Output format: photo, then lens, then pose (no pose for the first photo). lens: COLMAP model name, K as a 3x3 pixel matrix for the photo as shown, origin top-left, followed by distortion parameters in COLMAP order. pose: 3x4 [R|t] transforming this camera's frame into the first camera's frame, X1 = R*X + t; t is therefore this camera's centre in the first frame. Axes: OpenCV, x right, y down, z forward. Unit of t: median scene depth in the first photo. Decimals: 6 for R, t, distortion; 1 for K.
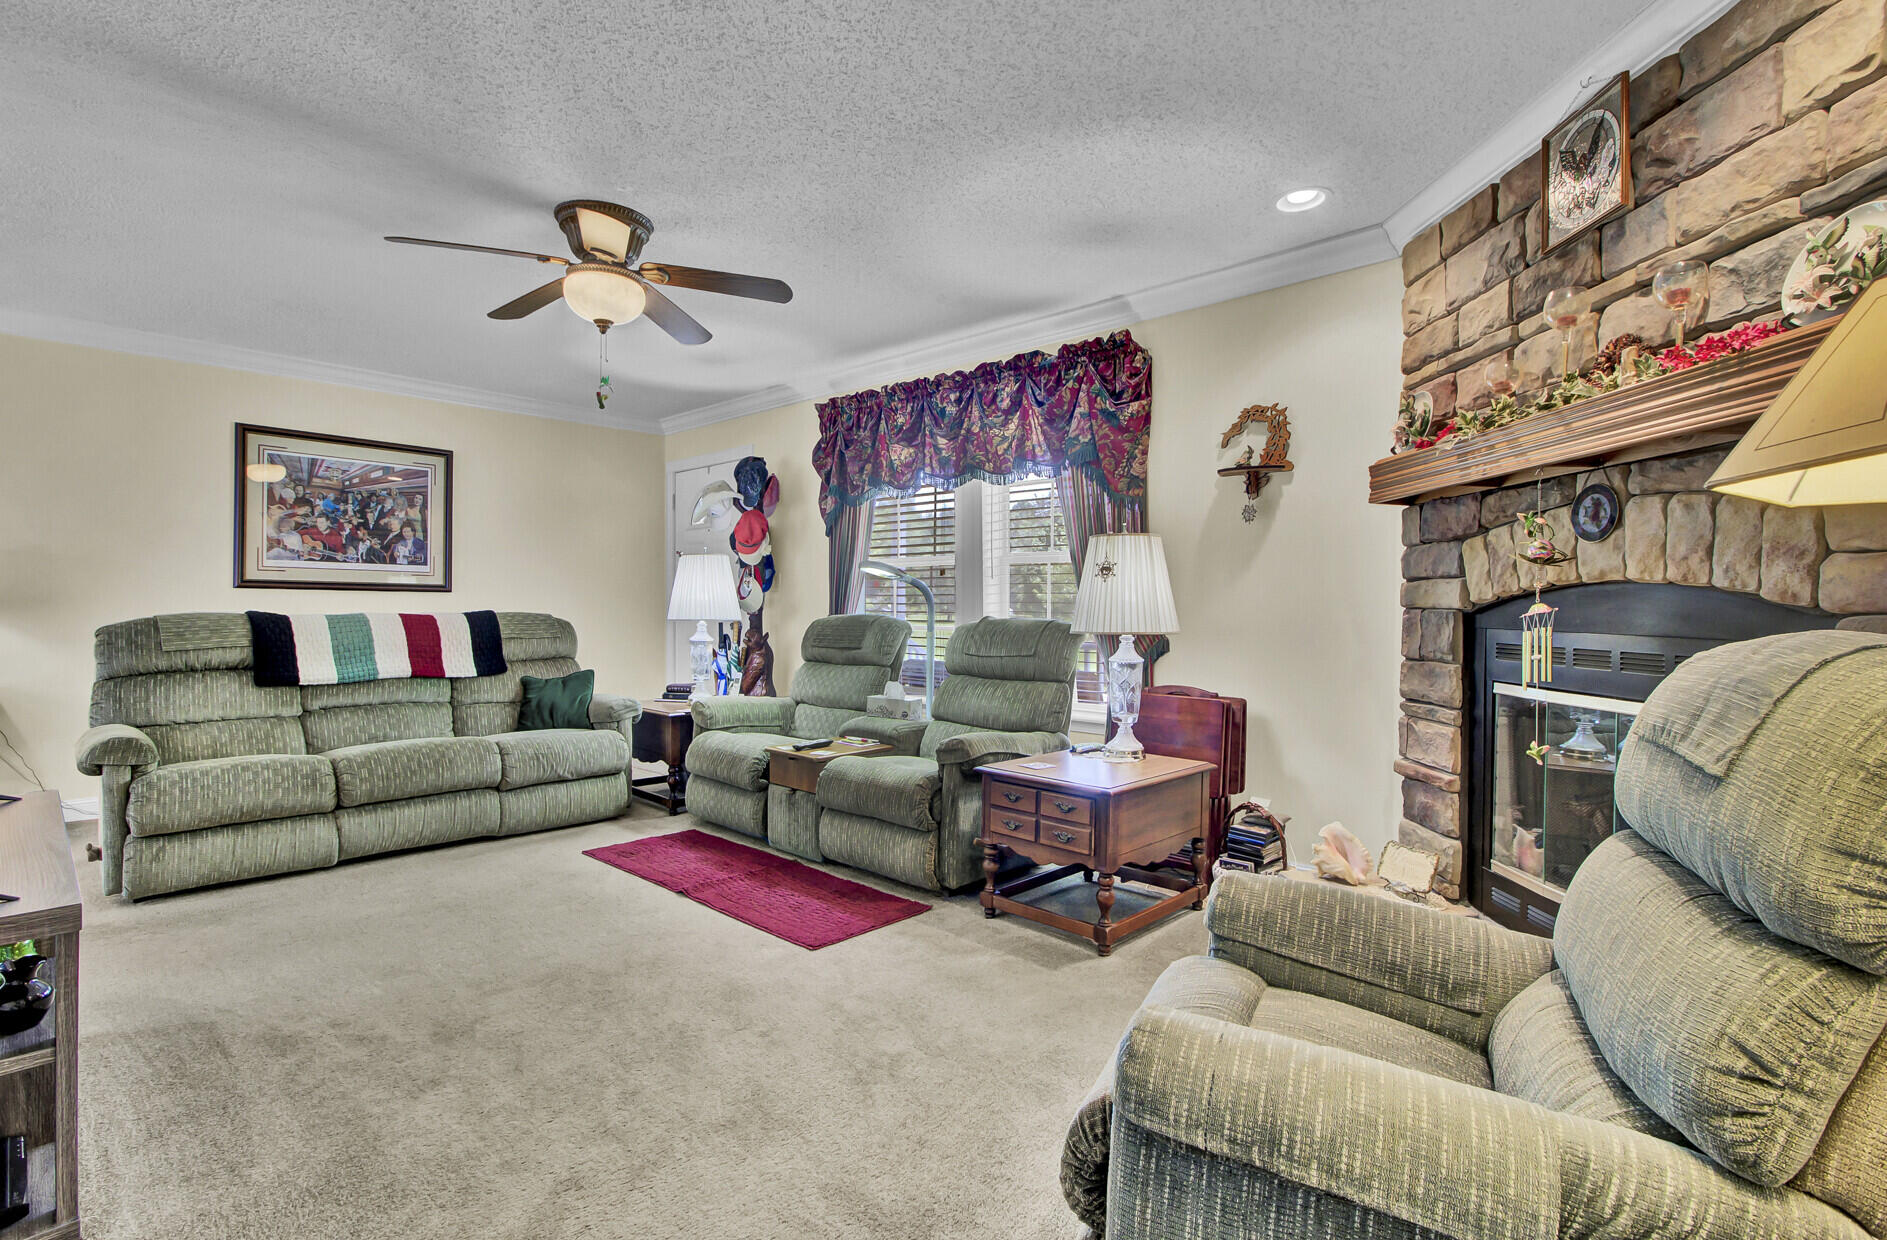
lens RADIAL K [[874.2, 0, 996.1], [0, 874.2, 613.5], [0, 0, 1]] dist [-0.001755, 0.000476]
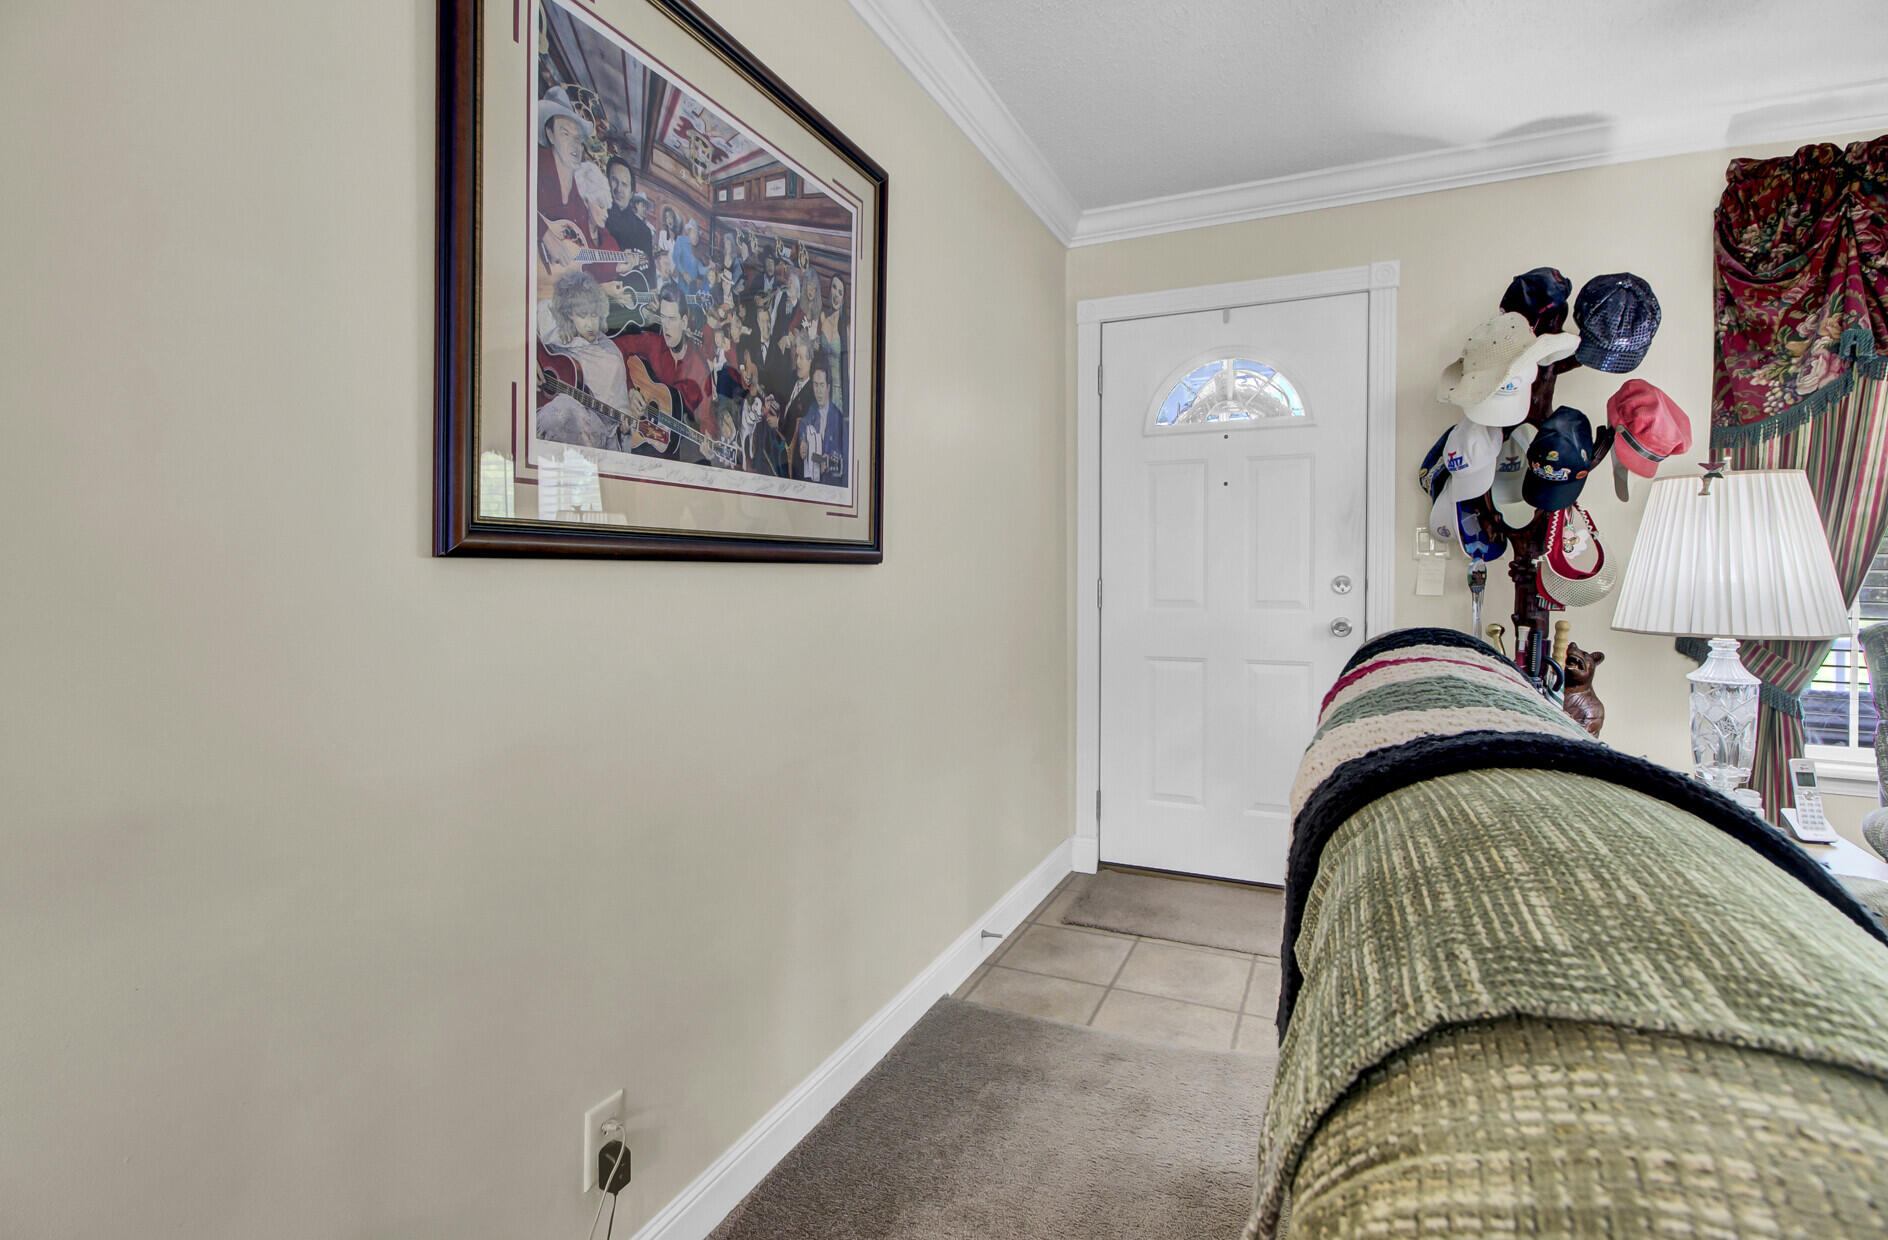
lens RADIAL K [[886.0, 0, 973.3], [0, 886.0, 579.2], [0, 0, 1]] dist [0.008999, -0.003519]
pose [[0.955280, -0.005938, 0.295642, -1.131553], [0.003472, 0.999955, 0.008867, -0.034314], [-0.295682, -0.007444, 0.955258, 1.038096]]
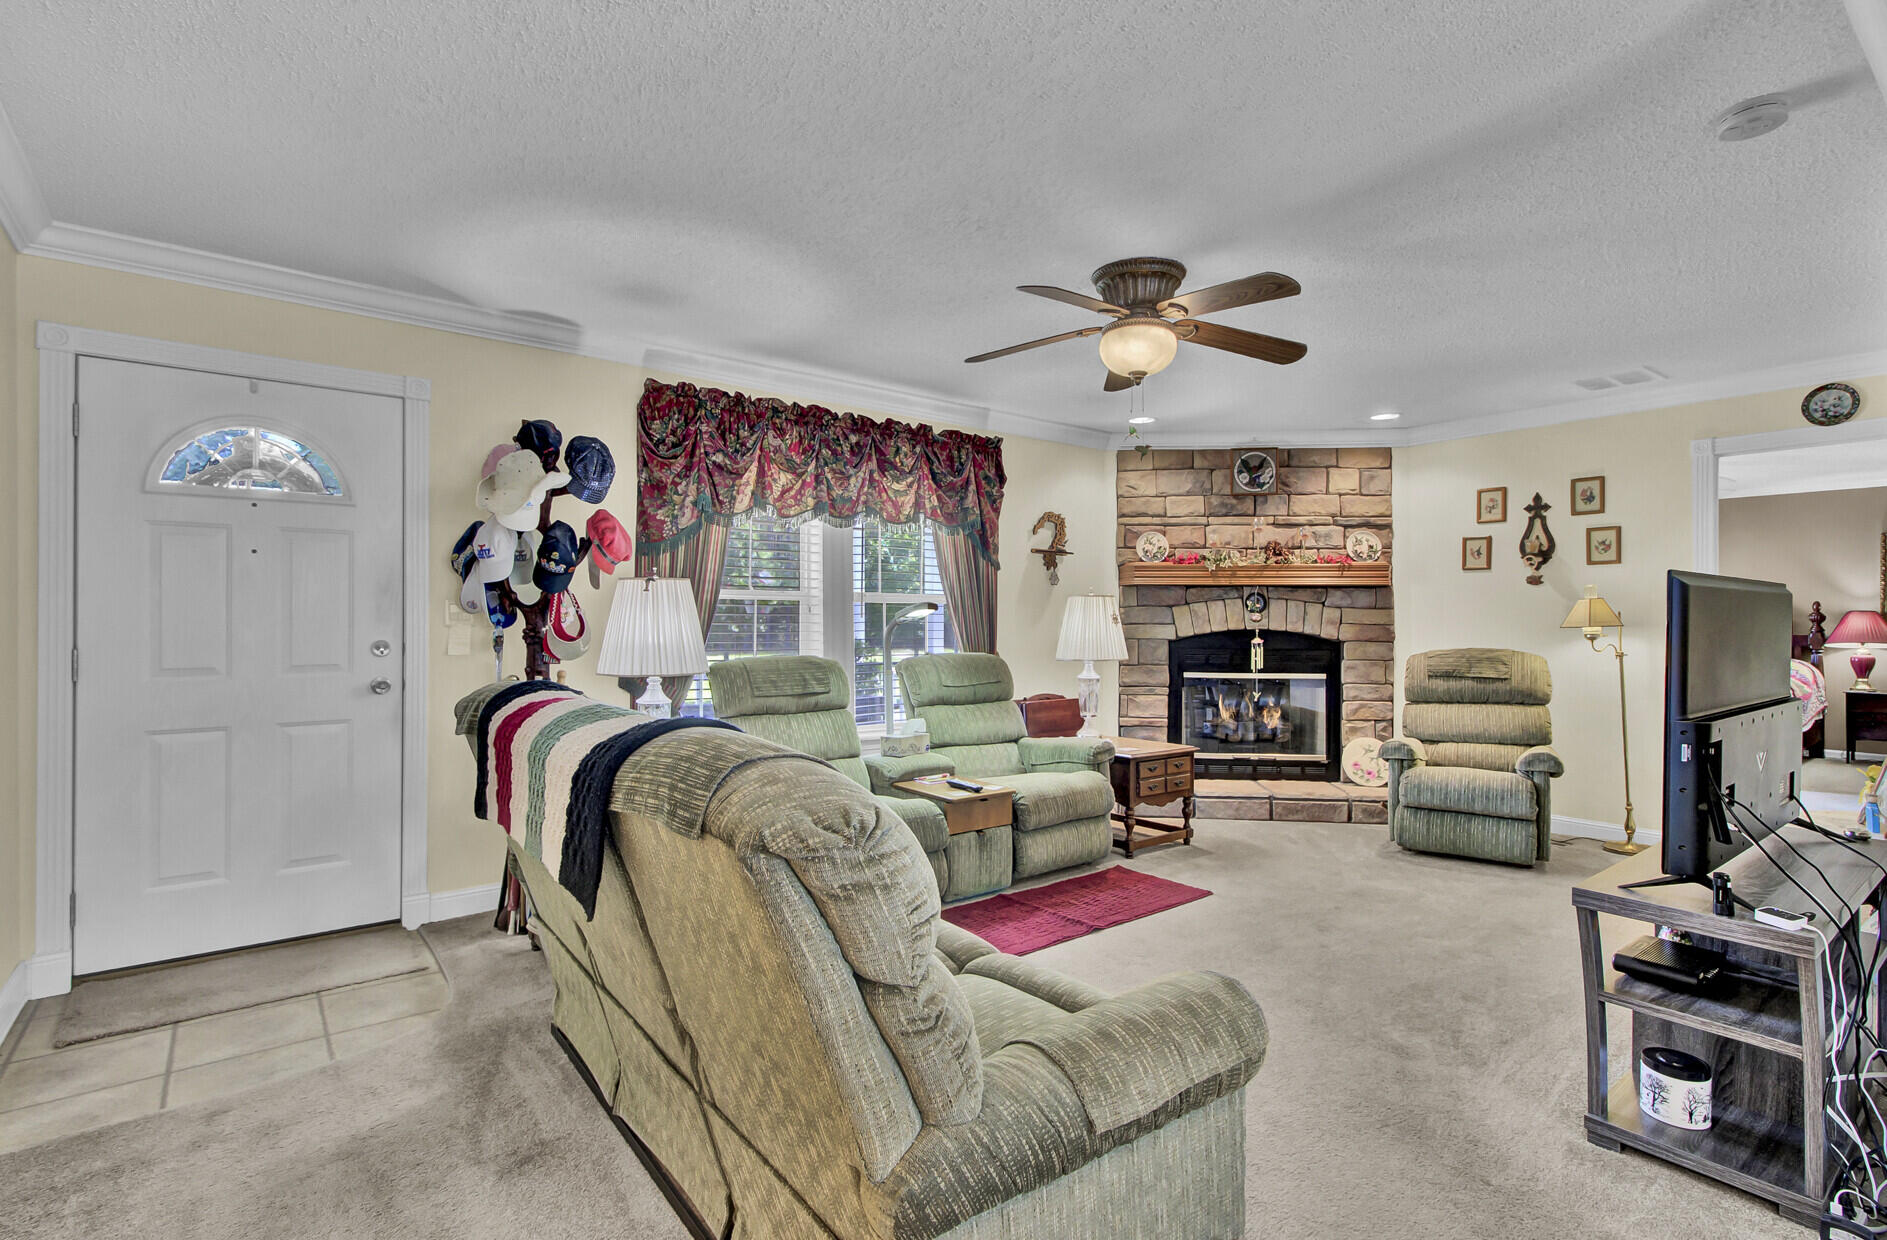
lens RADIAL K [[874.2, 0, 932.5], [0, 874.2, 611.7], [0, 0, 1]] dist [-0.001755, 0.000476]
pose [[0.194353, 0.001167, 0.980931, -1.388640], [0.003864, 0.999991, -0.001955, -0.058352], [-0.980924, 0.004170, 0.194347, 0.958308]]
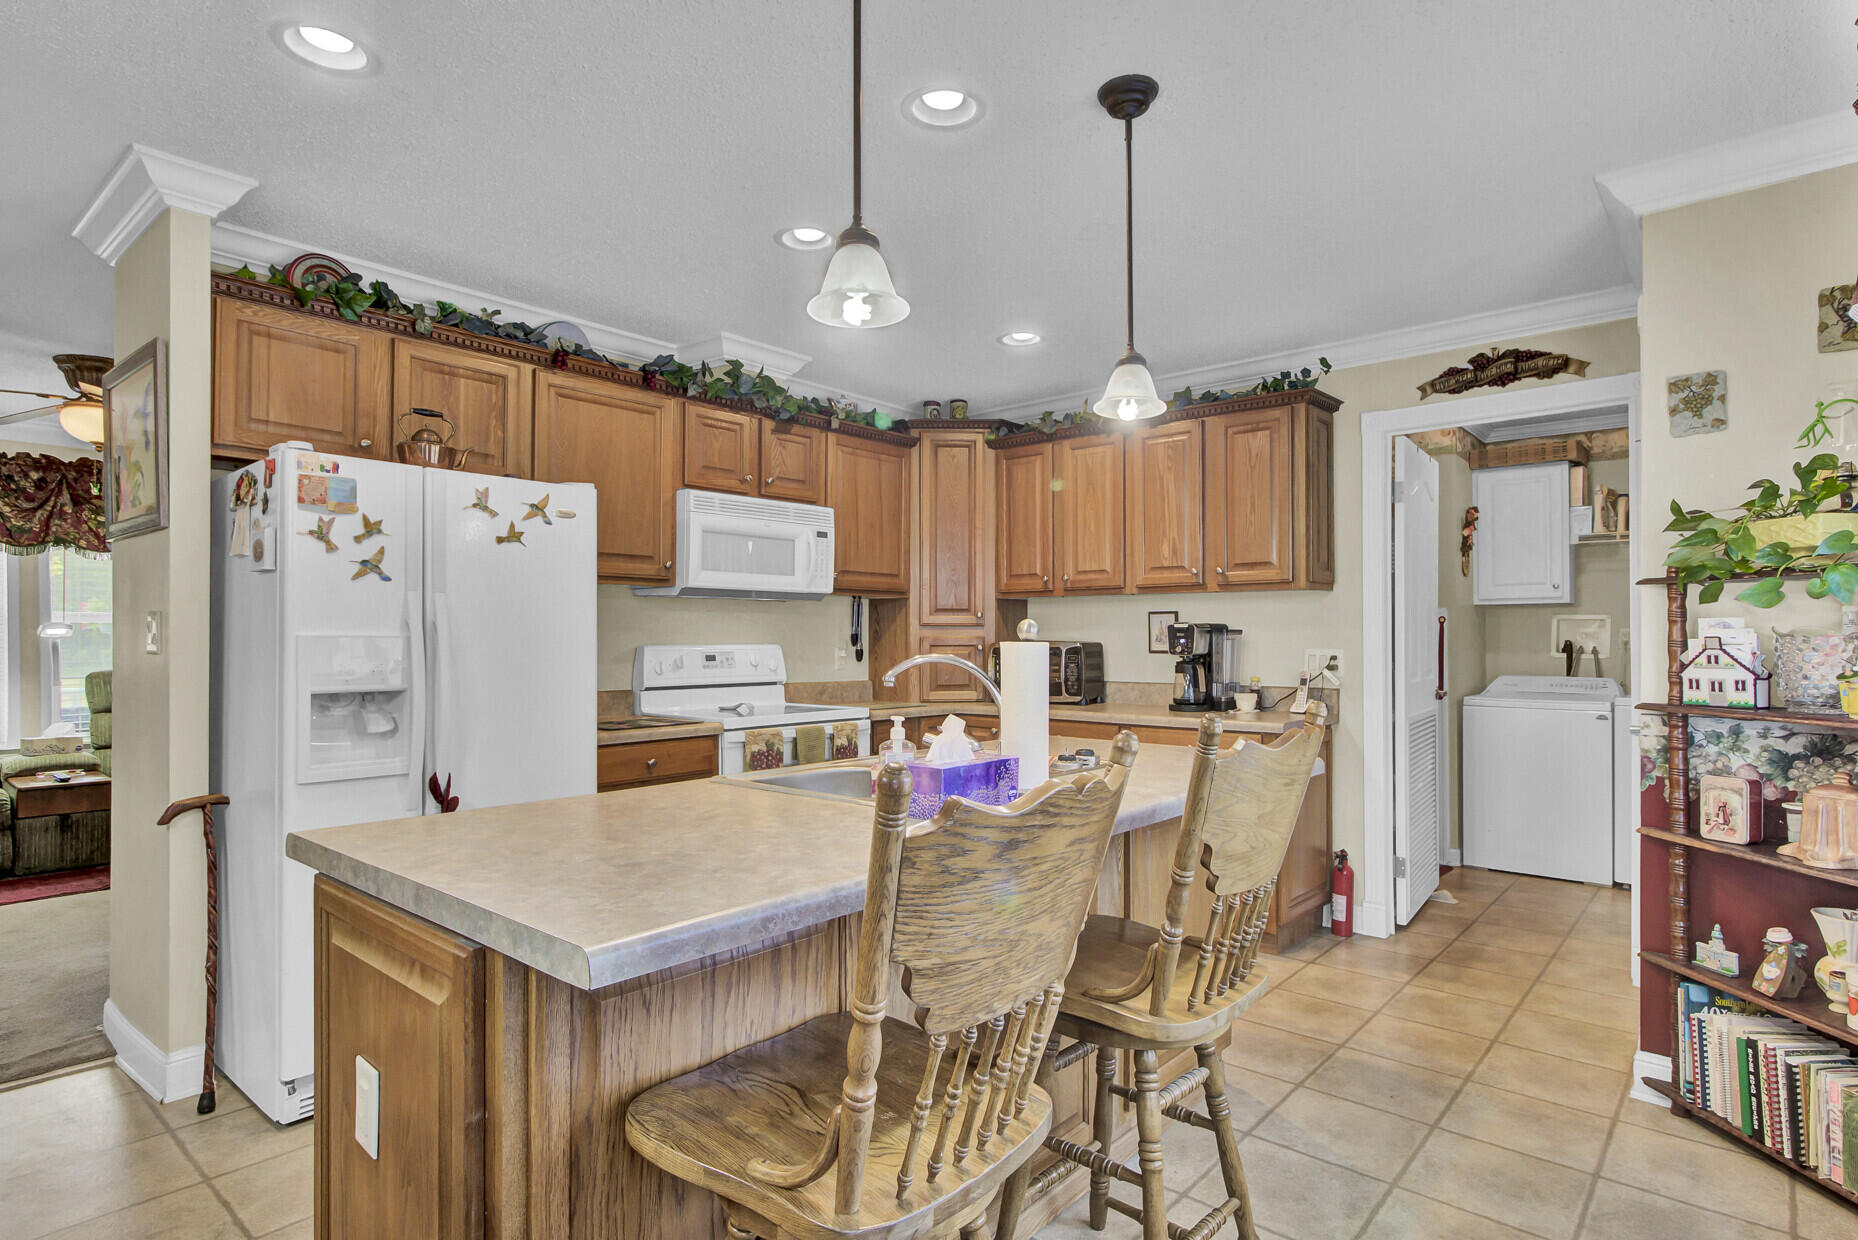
lens RADIAL K [[965.2, 0, 953.5], [0, 965.2, 635.1], [0, 0, 1]] dist [0.000813, 0.000062]
pose [[0.001135, -0.002783, 0.999995, -1.768987], [0.006881, 0.999972, 0.002775, -0.047796], [-0.999976, 0.006878, 0.001154, -0.299576]]
